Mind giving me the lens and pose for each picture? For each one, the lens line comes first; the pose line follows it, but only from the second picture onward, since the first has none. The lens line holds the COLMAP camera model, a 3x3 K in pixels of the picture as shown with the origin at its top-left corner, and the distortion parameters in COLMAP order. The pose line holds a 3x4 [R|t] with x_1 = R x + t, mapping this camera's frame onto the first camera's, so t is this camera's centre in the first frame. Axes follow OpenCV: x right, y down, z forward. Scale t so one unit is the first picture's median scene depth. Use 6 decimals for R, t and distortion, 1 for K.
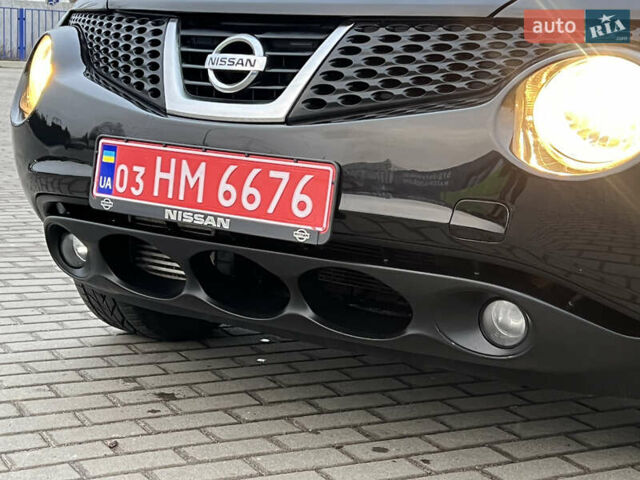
lens RADIAL K [[1180.7, 0, 315.9], [0, 1180.7, 235.5], [0, 0, 1]] dist [0.014656, 0.000000]
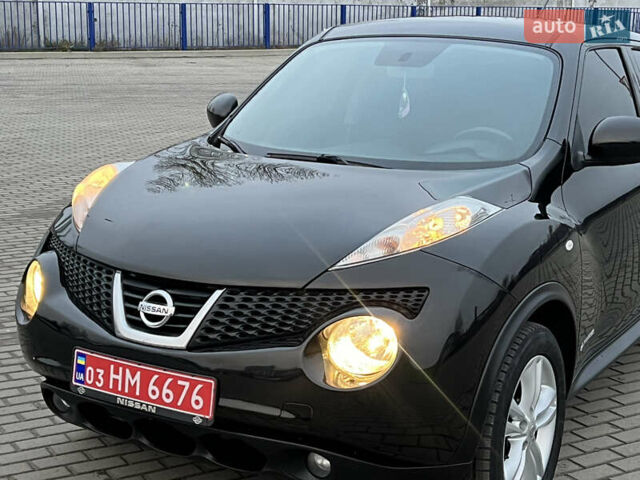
lens RADIAL K [[1071.1, 0, 315.6], [0, 1071.1, 241.5], [0, 0, 1]] dist [0.188698, 0.000000]
pose [[0.998897, -0.036046, 0.030103, 0.113468], [0.034652, 0.998358, 0.045619, -0.303130], [-0.031698, -0.044526, 0.998505, -0.515177]]
